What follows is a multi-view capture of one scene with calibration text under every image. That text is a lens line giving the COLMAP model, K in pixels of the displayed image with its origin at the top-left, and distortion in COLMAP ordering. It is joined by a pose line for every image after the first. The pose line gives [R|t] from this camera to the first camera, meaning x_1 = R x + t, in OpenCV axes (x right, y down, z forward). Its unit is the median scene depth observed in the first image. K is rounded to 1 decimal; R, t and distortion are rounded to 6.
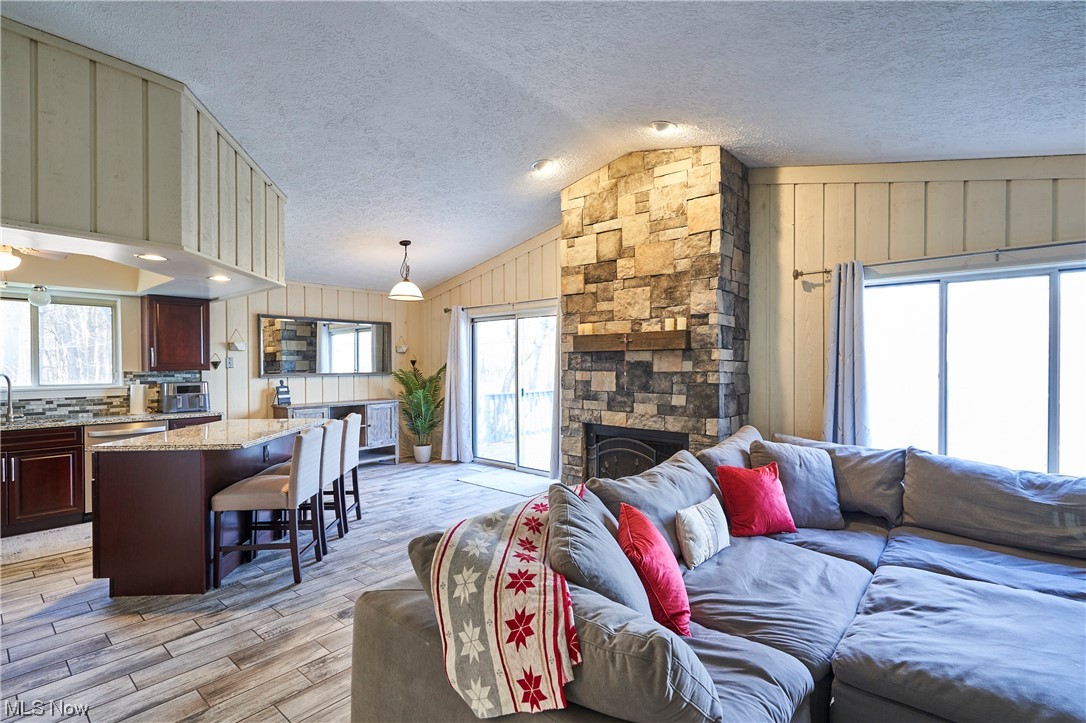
lens RADIAL K [[503.2, 0, 541.1], [0, 503.2, 367.1], [0, 0, 1]] dist [-0.003858, 0.001499]
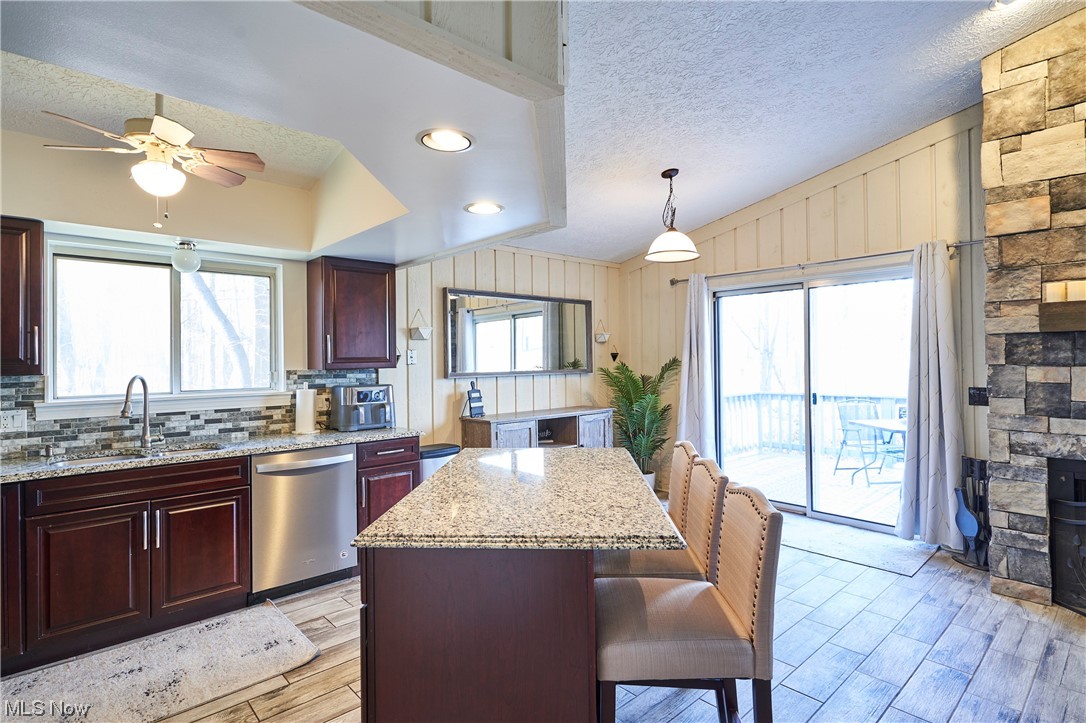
lens RADIAL K [[536.3, 0, 541.0], [0, 536.3, 355.5], [0, 0, 1]] dist [-0.004926, 0.002896]
pose [[0.991935, -0.007843, -0.126501, -0.393468], [0.006196, 0.999891, -0.013408, 0.000204], [0.126593, 0.012516, 0.991876, 0.317557]]
